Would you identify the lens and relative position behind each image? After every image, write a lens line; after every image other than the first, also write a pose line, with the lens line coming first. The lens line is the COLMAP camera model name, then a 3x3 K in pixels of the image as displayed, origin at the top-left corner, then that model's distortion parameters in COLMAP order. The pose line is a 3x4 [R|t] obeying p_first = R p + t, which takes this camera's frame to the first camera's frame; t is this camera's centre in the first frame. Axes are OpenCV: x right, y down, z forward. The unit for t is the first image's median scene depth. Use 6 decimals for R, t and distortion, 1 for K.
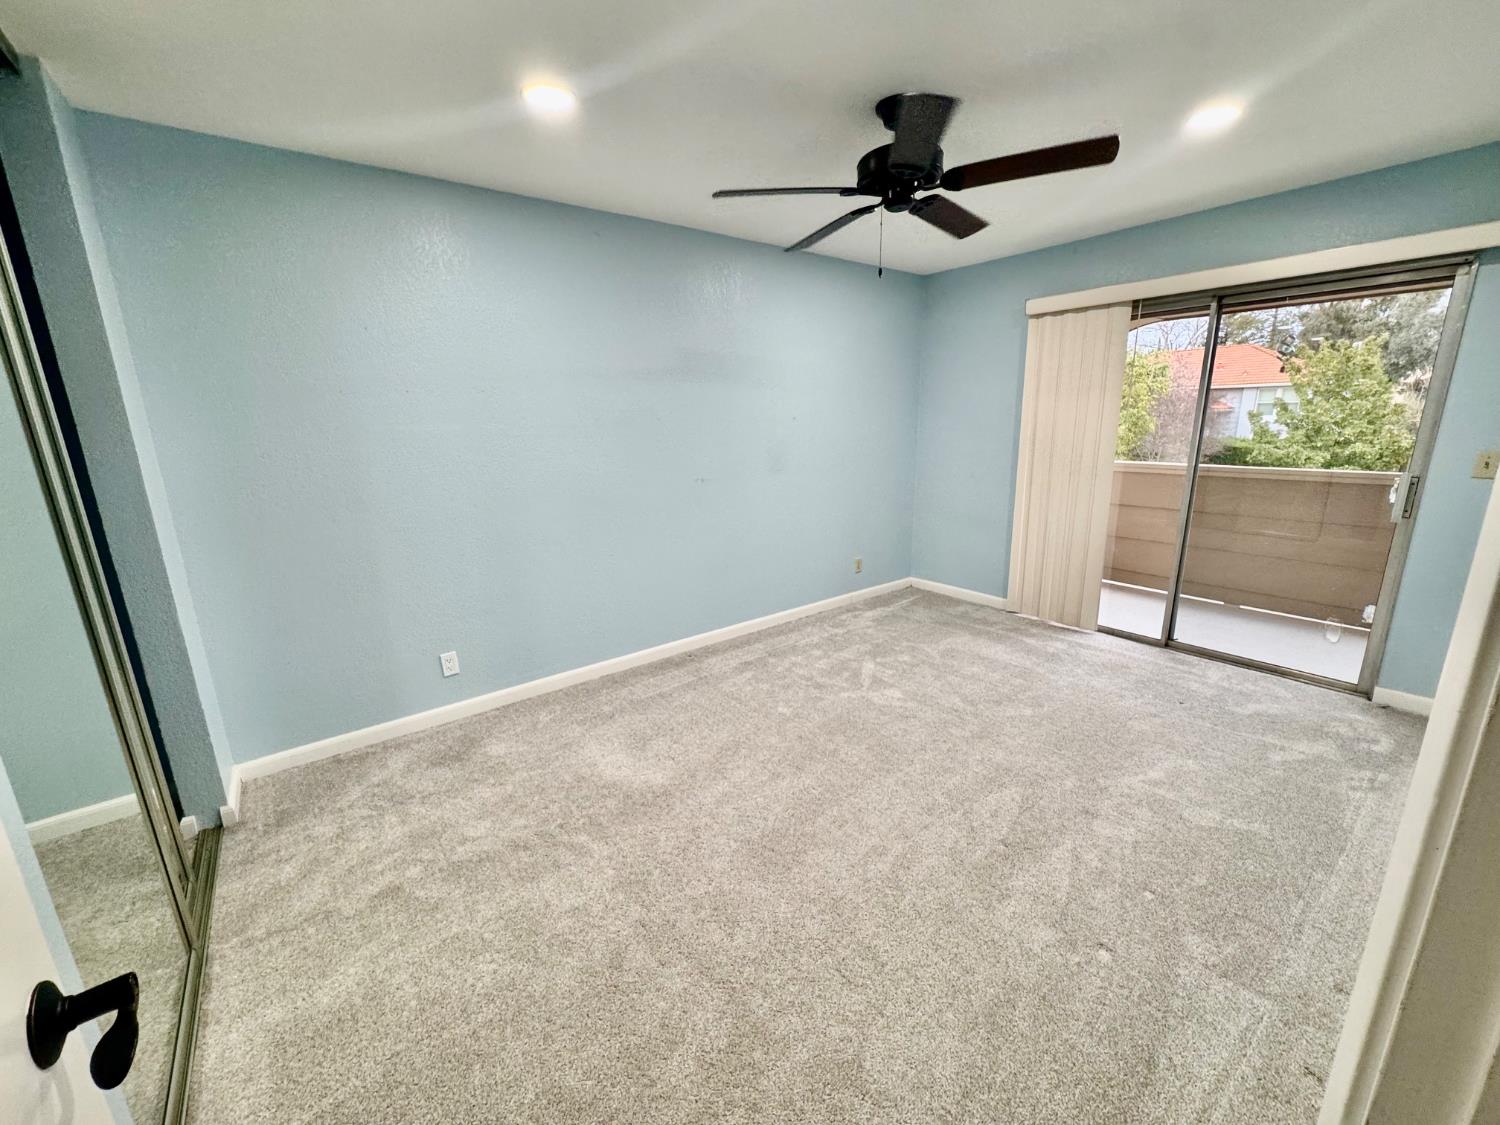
lens RADIAL K [[596.0, 0, 753.3], [0, 596.0, 567.5], [0, 0, 1]] dist [-0.000074, 0.000057]
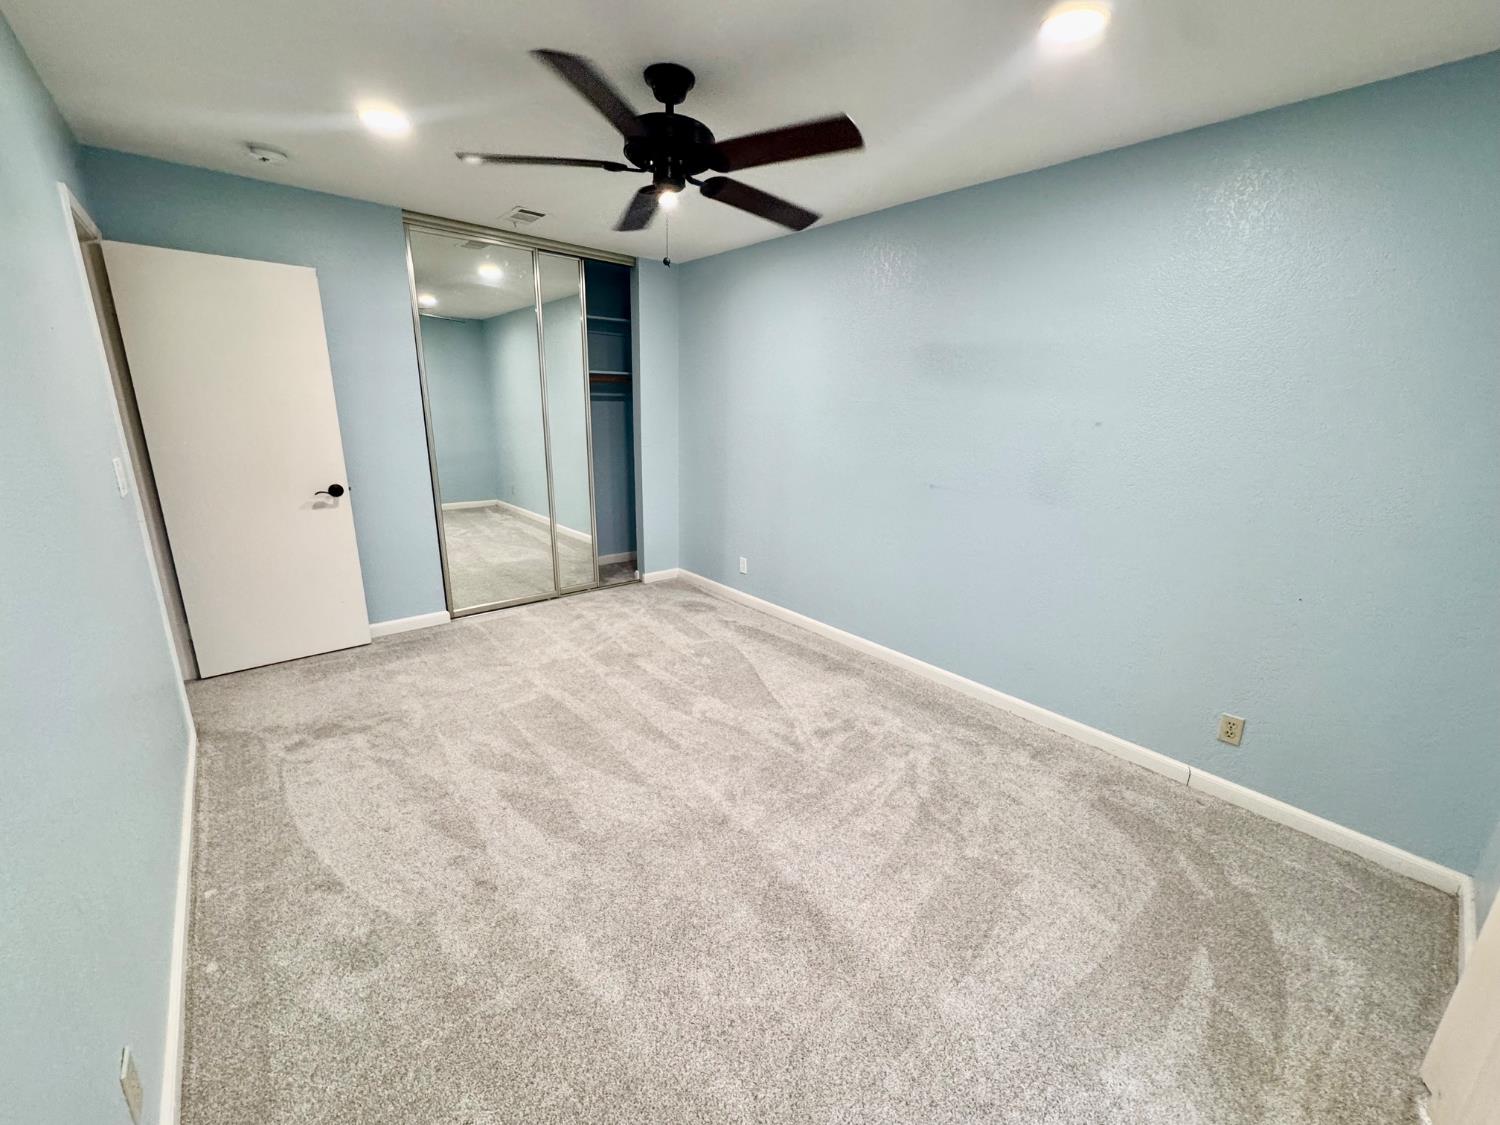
lens RADIAL K [[596.0, 0, 752.5], [0, 596.0, 555.5], [0, 0, 1]] dist [-0.000074, 0.000057]
pose [[0.053589, 0.286869, -0.956470, 1.083937], [-0.257395, 0.929446, 0.264343, -0.311965], [0.964819, 0.232024, 0.123647, 0.921709]]
